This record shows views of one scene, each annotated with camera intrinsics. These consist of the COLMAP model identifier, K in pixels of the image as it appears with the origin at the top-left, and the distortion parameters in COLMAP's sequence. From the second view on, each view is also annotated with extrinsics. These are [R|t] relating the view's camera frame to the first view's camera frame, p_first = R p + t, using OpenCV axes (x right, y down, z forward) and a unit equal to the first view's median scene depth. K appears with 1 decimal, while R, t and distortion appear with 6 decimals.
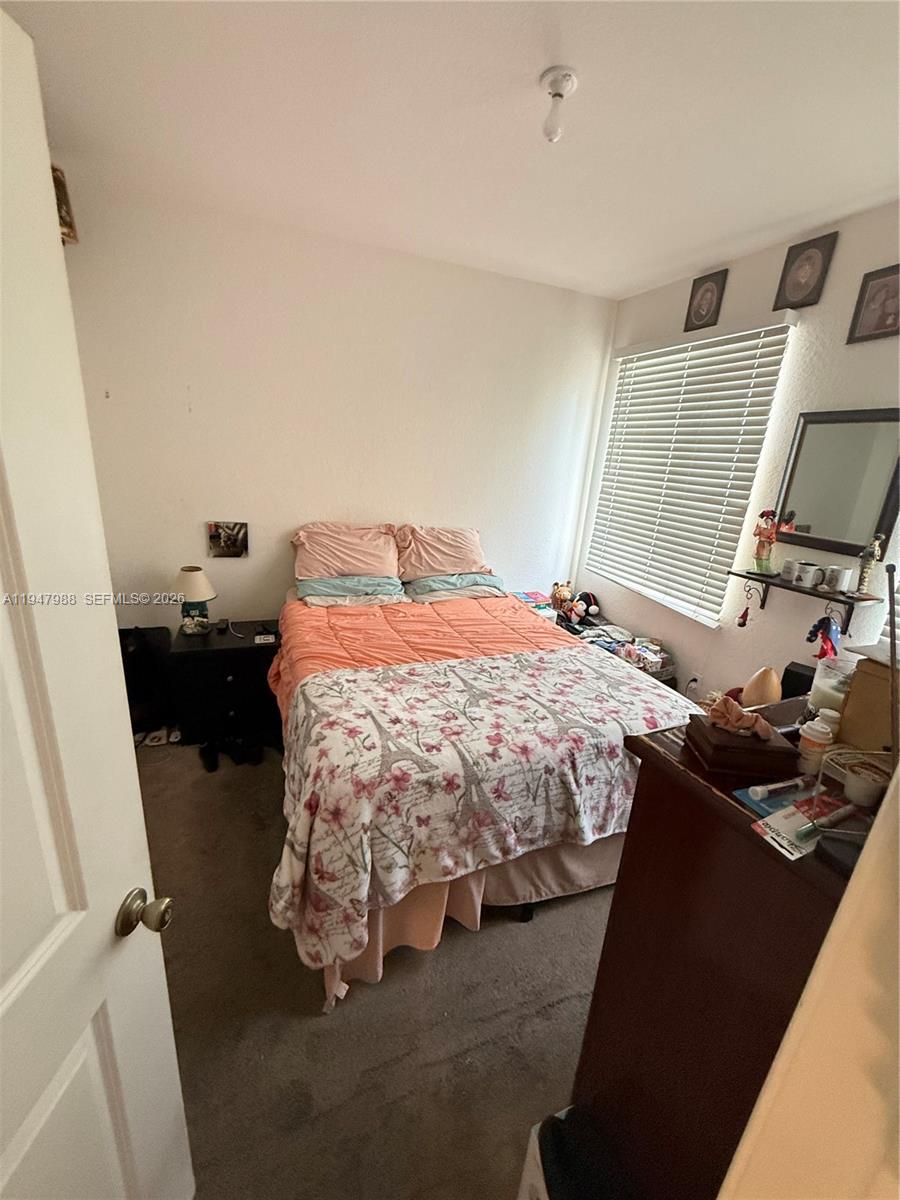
lens RADIAL K [[496.1, 0, 450.0], [0, 496.1, 600.0], [0, 0, 1]] dist [0.000536, -0.000421]
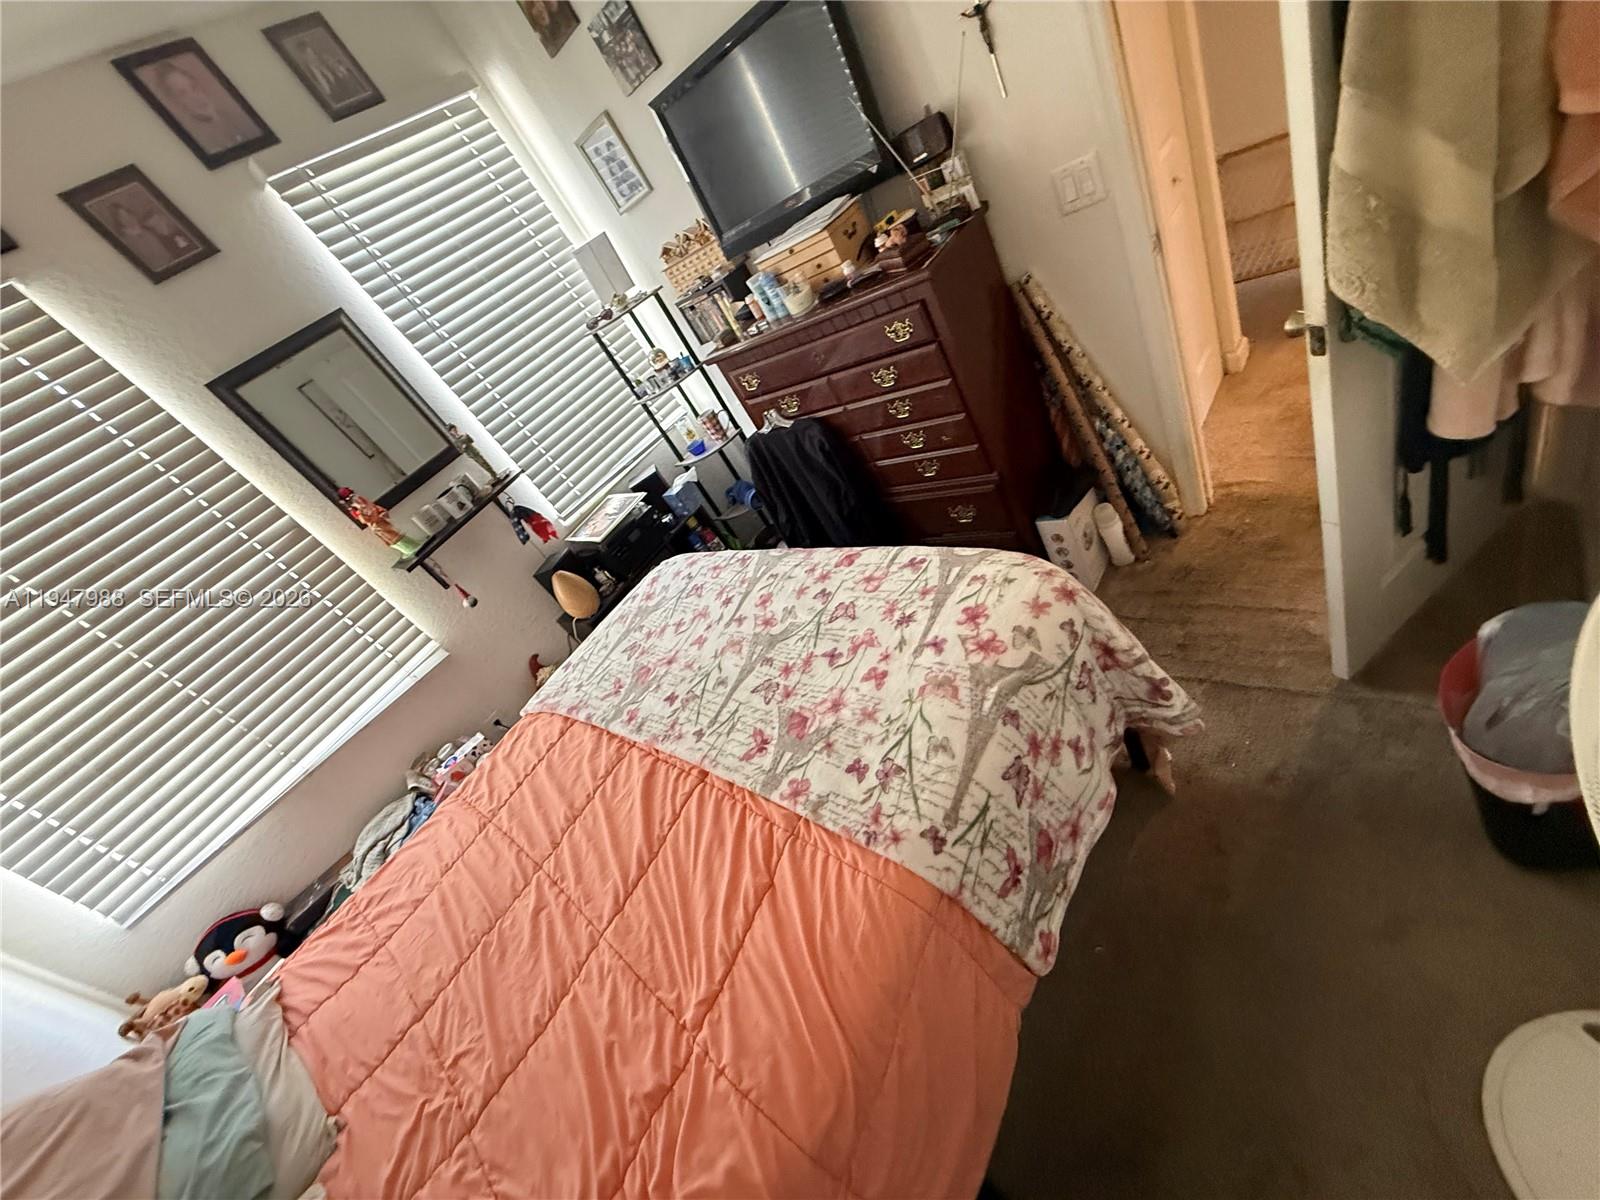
lens RADIAL K [[661.4, 0, 802.3], [0, 661.4, 596.8], [0, 0, 1]] dist [0.000536, -0.000421]
pose [[-0.503774, -0.319929, 0.802407, -0.511267], [0.641416, 0.483653, 0.595538, -0.252062], [-0.578617, 0.814693, -0.038444, 0.791760]]
